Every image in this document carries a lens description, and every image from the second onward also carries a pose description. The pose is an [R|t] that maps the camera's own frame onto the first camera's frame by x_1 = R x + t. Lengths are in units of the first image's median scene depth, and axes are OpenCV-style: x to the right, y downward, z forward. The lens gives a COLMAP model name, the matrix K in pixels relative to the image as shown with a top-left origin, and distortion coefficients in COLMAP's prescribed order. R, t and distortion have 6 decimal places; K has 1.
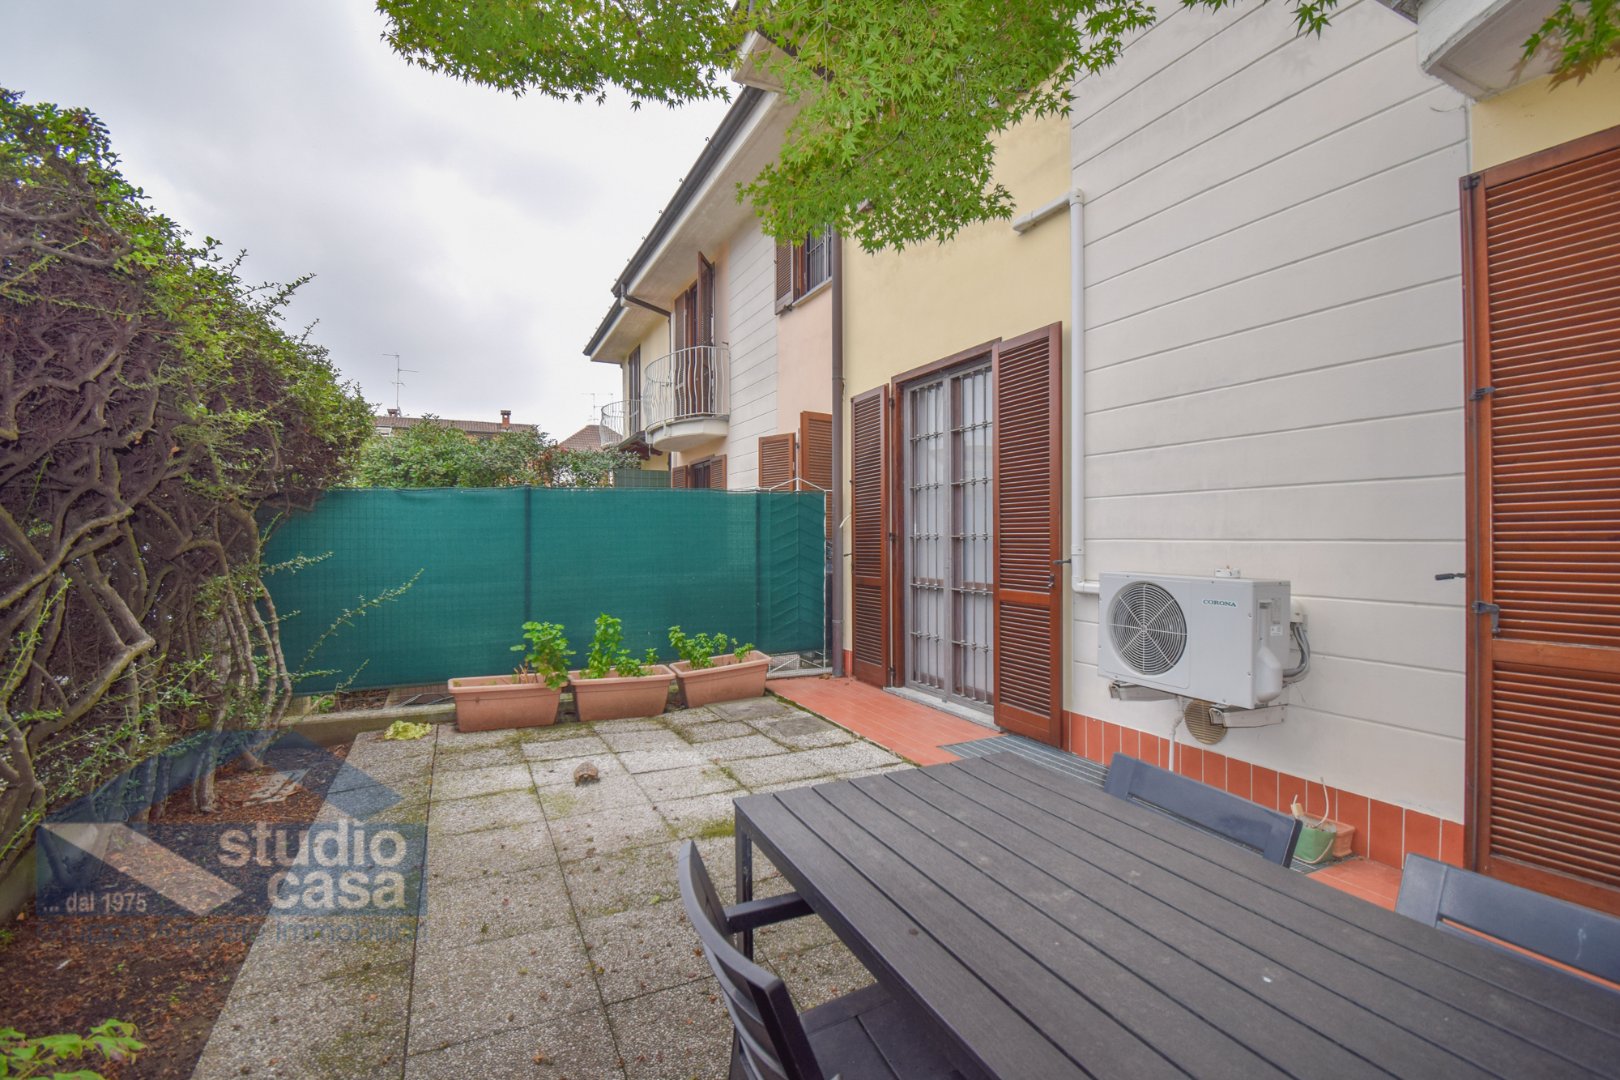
lens RADIAL K [[719.4, 0, 804.1], [0, 719.4, 543.2], [0, 0, 1]] dist [-0.005781, -0.009213]
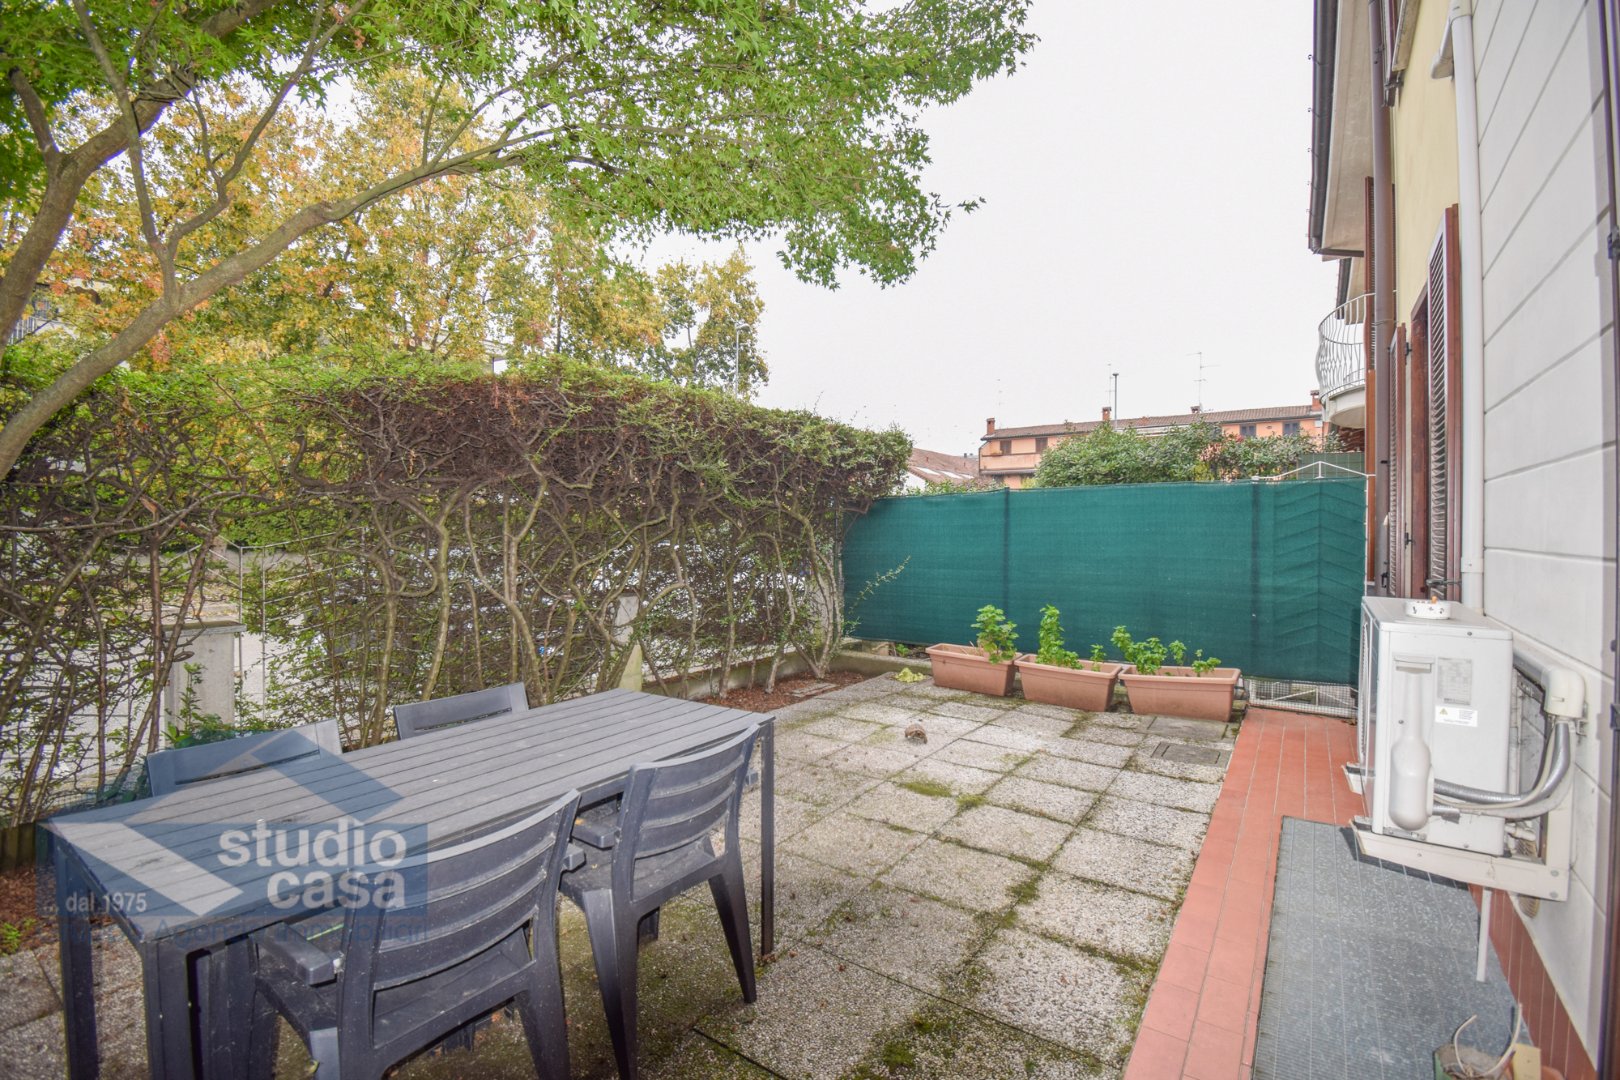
lens RADIAL K [[719.4, 0, 810.3], [0, 719.4, 532.2], [0, 0, 1]] dist [-0.005781, -0.009213]
pose [[0.496828, 0.010428, -0.867786, 0.541308], [-0.015725, 0.999872, 0.003013, -0.009541], [0.867707, 0.012149, 0.496928, 0.176174]]
